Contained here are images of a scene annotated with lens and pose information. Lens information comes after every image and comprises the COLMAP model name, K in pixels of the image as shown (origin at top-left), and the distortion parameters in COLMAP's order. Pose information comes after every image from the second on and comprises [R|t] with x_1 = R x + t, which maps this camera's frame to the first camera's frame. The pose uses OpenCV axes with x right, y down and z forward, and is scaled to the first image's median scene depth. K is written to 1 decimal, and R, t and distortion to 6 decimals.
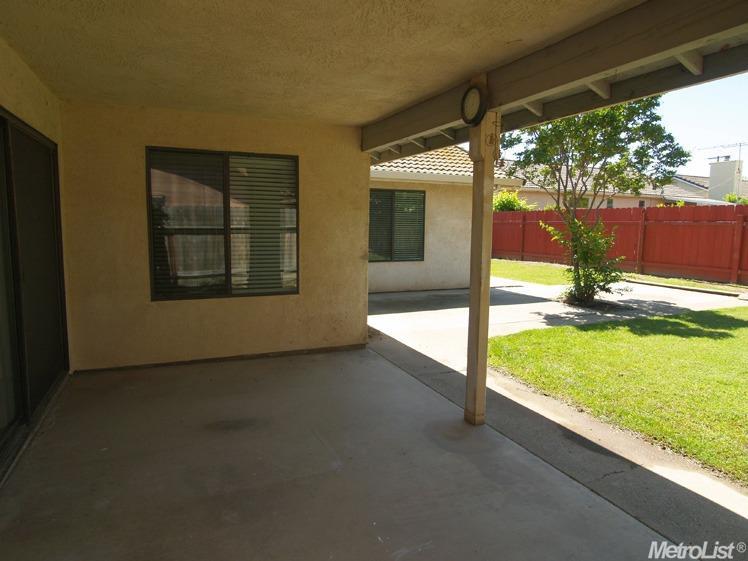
lens RADIAL K [[474.0, 0, 368.1], [0, 474.0, 279.3], [0, 0, 1]] dist [-0.028238, 0.001009]
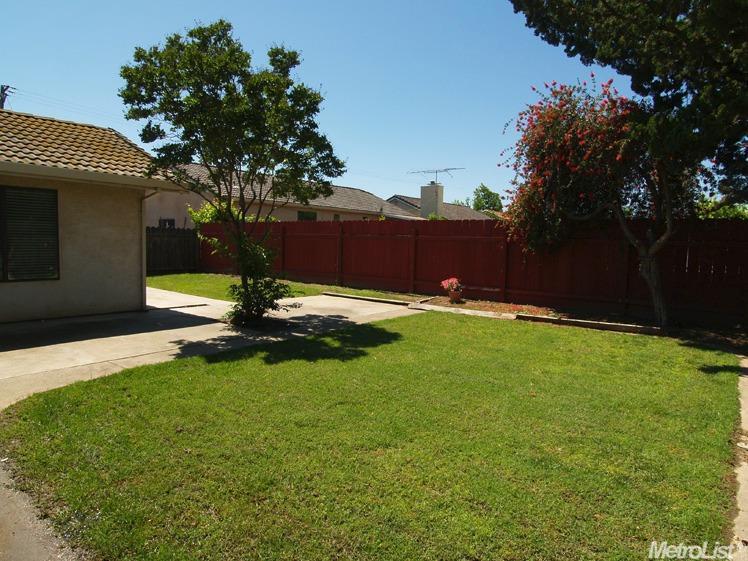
lens RADIAL K [[471.2, 0, 371.2], [0, 471.2, 290.0], [0, 0, 1]] dist [-0.029541, 0.000100]
pose [[0.882907, -0.034833, 0.468254, 0.245688], [0.036742, 0.999312, 0.005061, -0.008205], [-0.468108, 0.012736, 0.883579, 0.098017]]
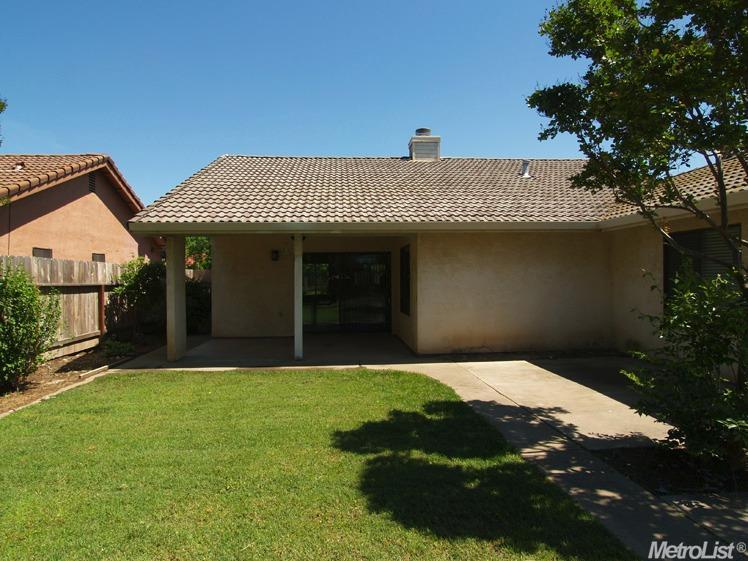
lens RADIAL K [[474.0, 0, 368.1], [0, 474.0, 279.3], [0, 0, 1]] dist [-0.028238, 0.001009]
pose [[-0.377065, -0.005383, -0.926171, 0.980618], [-0.103890, 0.993918, 0.036519, -0.098648], [0.920342, 0.109990, -0.375331, 0.884439]]
